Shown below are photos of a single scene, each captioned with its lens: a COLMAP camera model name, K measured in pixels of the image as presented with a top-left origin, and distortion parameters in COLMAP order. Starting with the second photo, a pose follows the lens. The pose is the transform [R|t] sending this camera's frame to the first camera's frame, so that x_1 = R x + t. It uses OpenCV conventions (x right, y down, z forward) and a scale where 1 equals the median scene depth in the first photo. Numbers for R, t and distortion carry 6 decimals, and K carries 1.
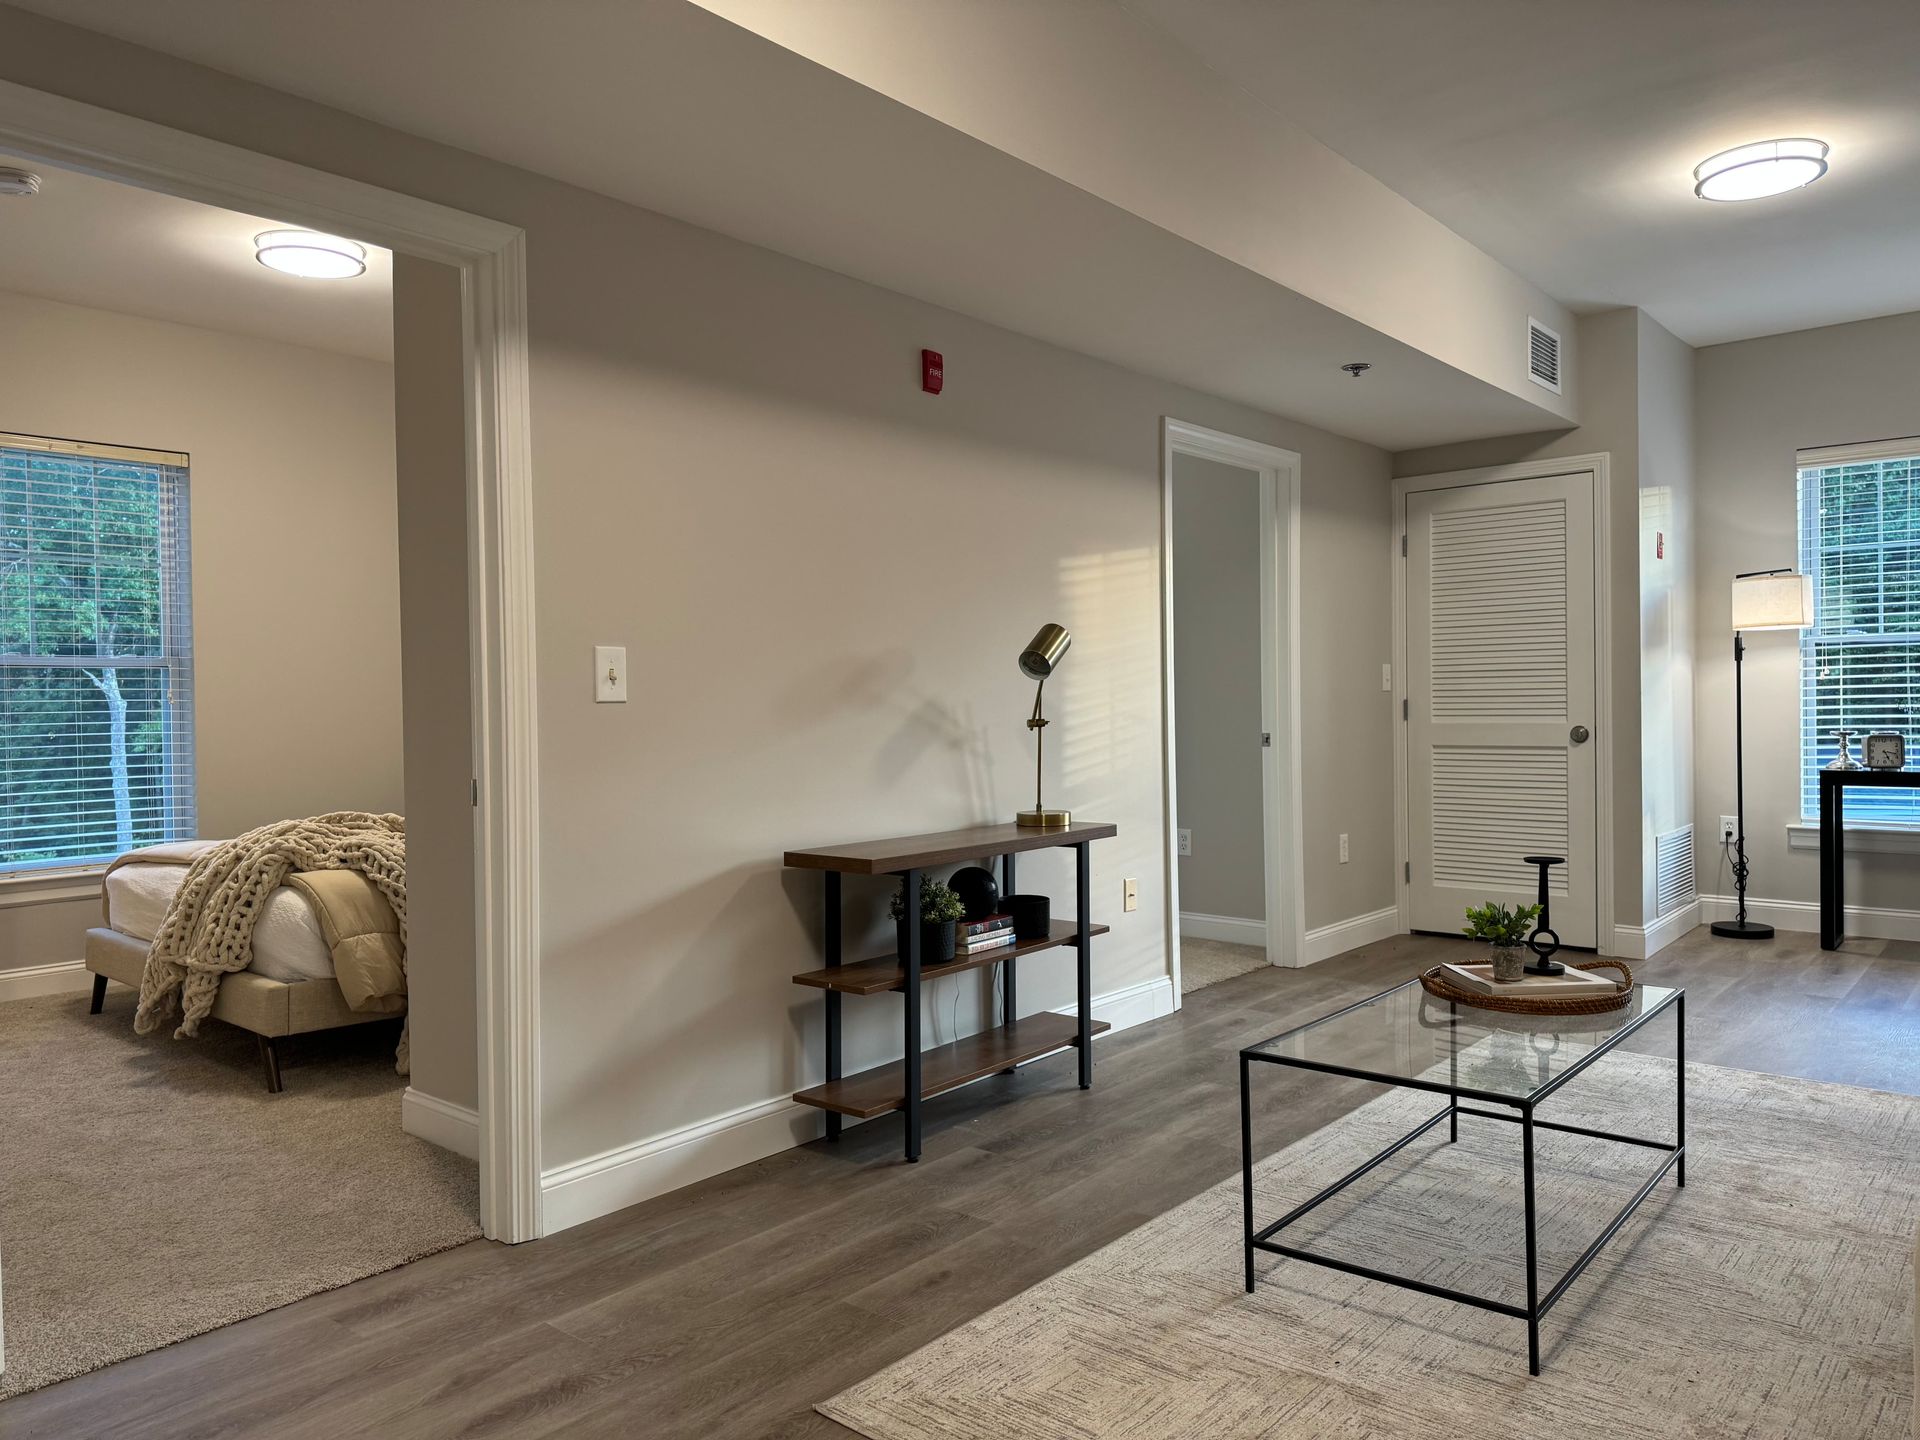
lens RADIAL K [[1340.8, 0, 960.0], [0, 1340.8, 720.0], [0, 0, 1]] dist [-0.006980, -0.004335]
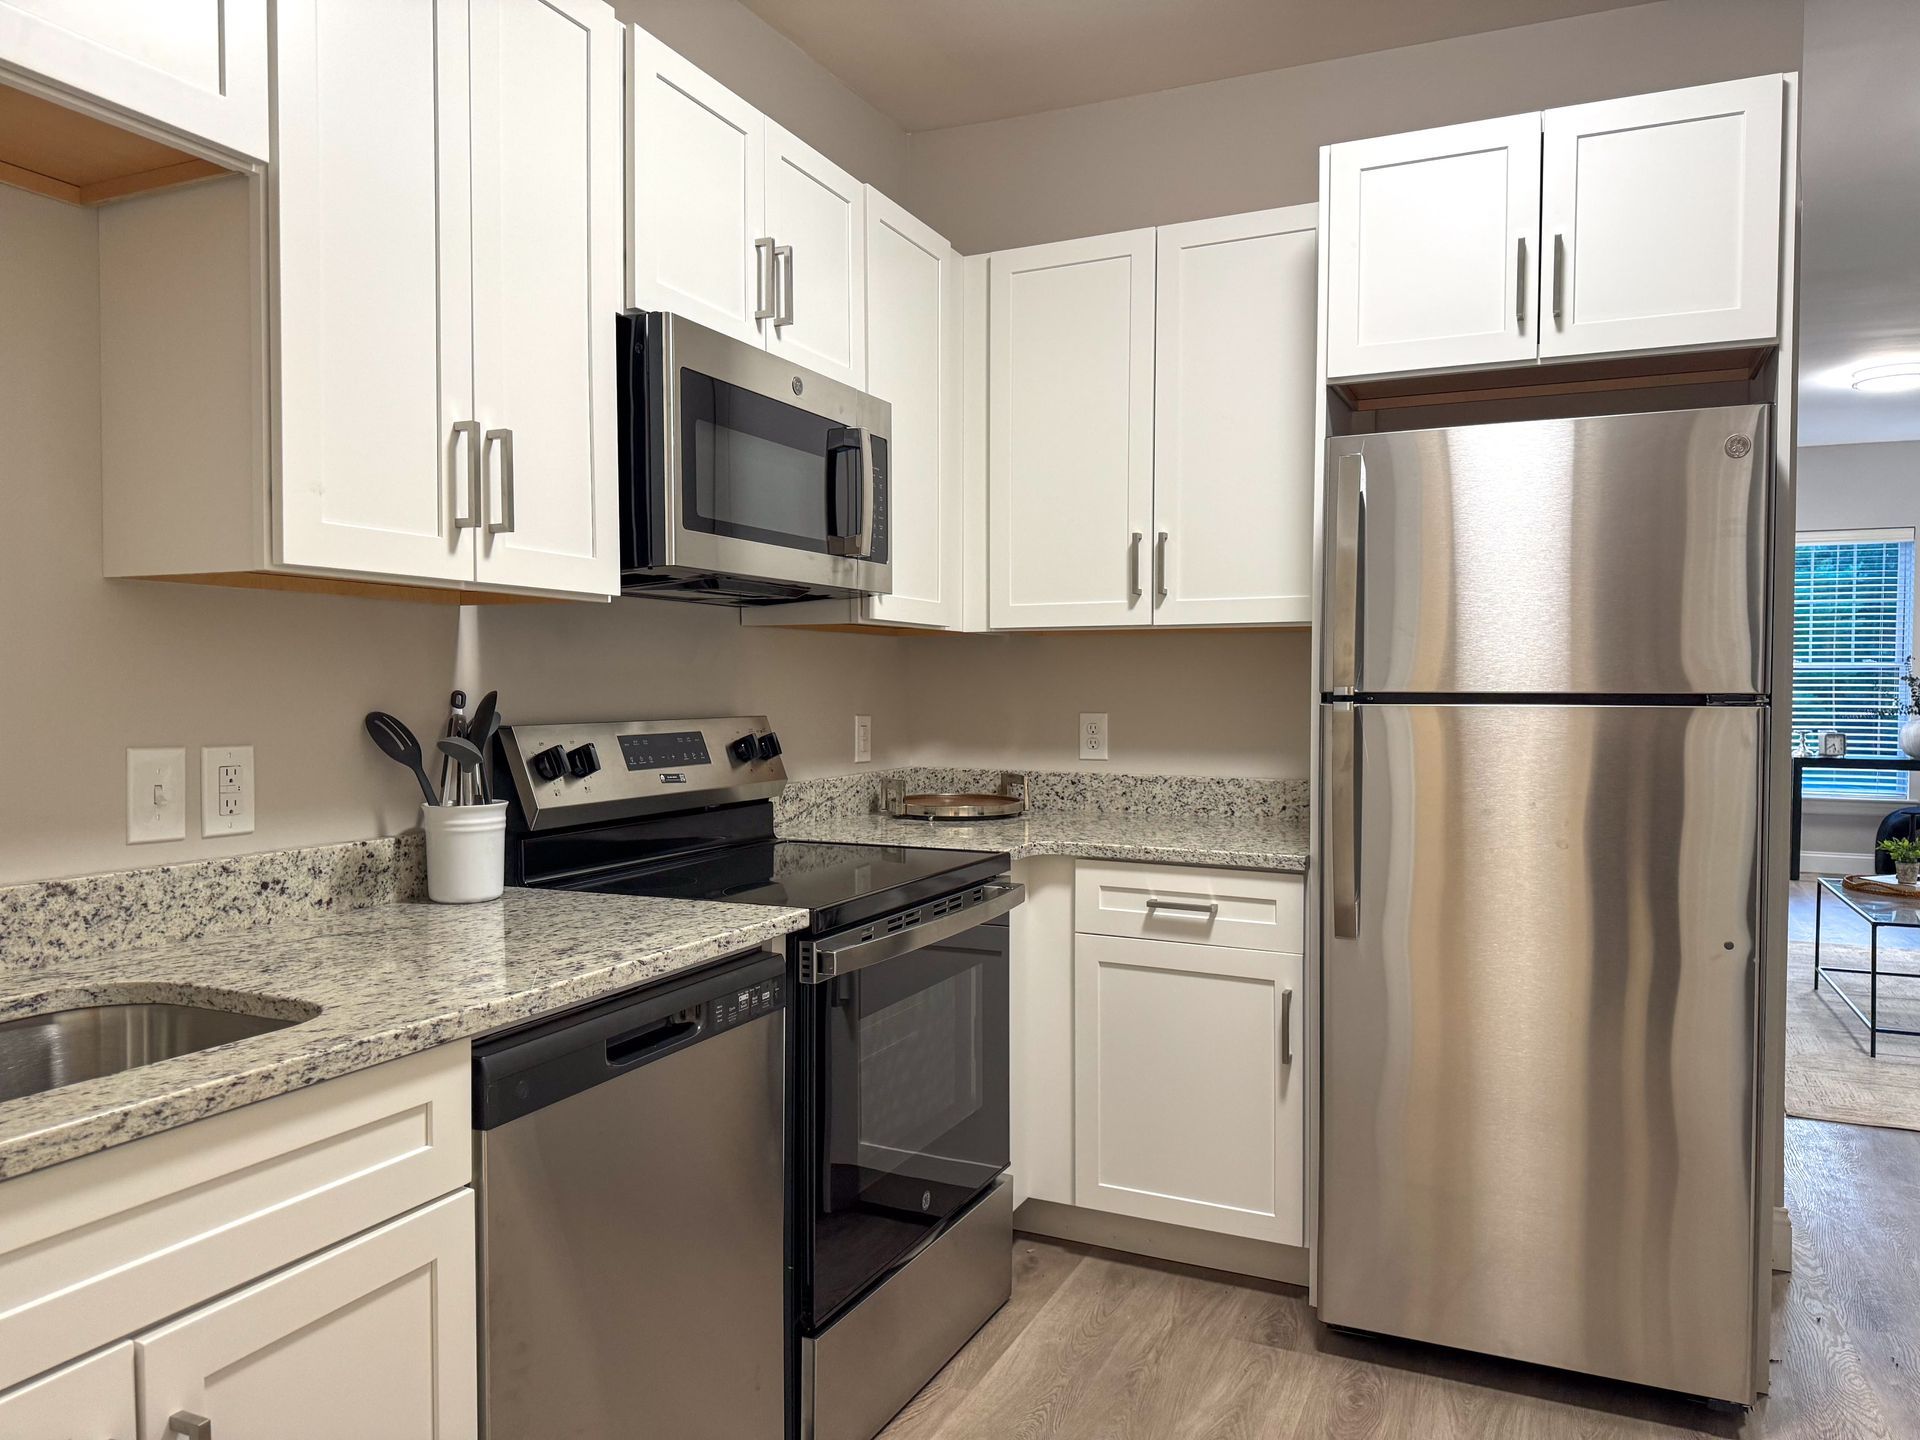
lens RADIAL K [[1340.8, 0, 960.0], [0, 1340.8, 720.0], [0, 0, 1]] dist [-0.006980, -0.004335]
pose [[0.962603, 0.008599, 0.270779, -0.619516], [-0.013065, 0.999807, 0.014693, -0.012420], [-0.270600, -0.017682, 0.962529, -0.159304]]
